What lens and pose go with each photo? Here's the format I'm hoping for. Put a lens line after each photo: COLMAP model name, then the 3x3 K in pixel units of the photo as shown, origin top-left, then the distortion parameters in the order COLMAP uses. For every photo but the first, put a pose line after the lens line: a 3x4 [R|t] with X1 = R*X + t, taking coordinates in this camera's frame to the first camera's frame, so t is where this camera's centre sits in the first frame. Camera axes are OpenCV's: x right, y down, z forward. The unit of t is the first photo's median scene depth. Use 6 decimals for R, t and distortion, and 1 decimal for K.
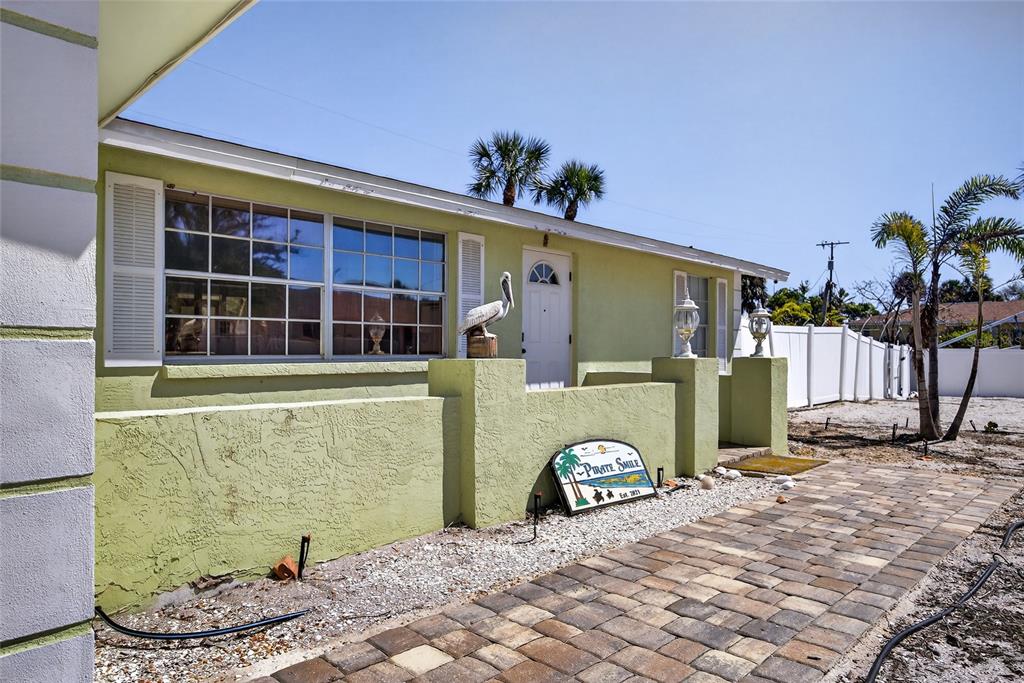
lens RADIAL K [[666.6, 0, 512.0], [0, 666.6, 341.5], [0, 0, 1]] dist [-0.008853, 0.000387]
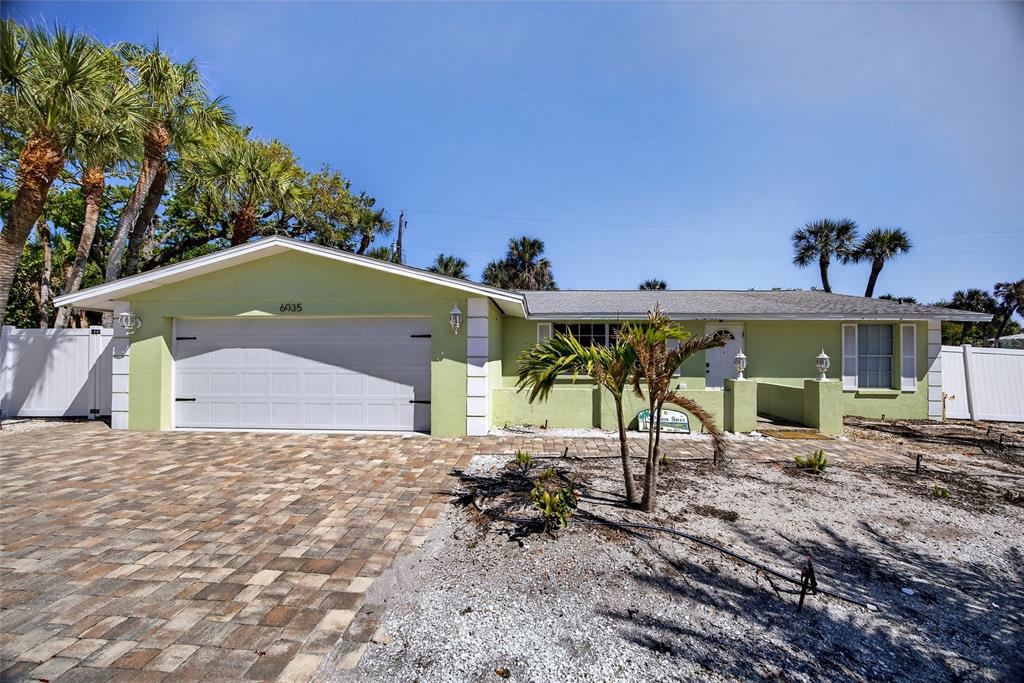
lens RADIAL K [[392.8, 0, 512.0], [0, 392.8, 341.5], [0, 0, 1]] dist [-0.007087, 0.000631]
pose [[0.652744, -0.021320, -0.757278, 0.436465], [0.006593, 0.999726, -0.022463, -0.045427], [0.757550, 0.009670, 0.652706, -0.244316]]
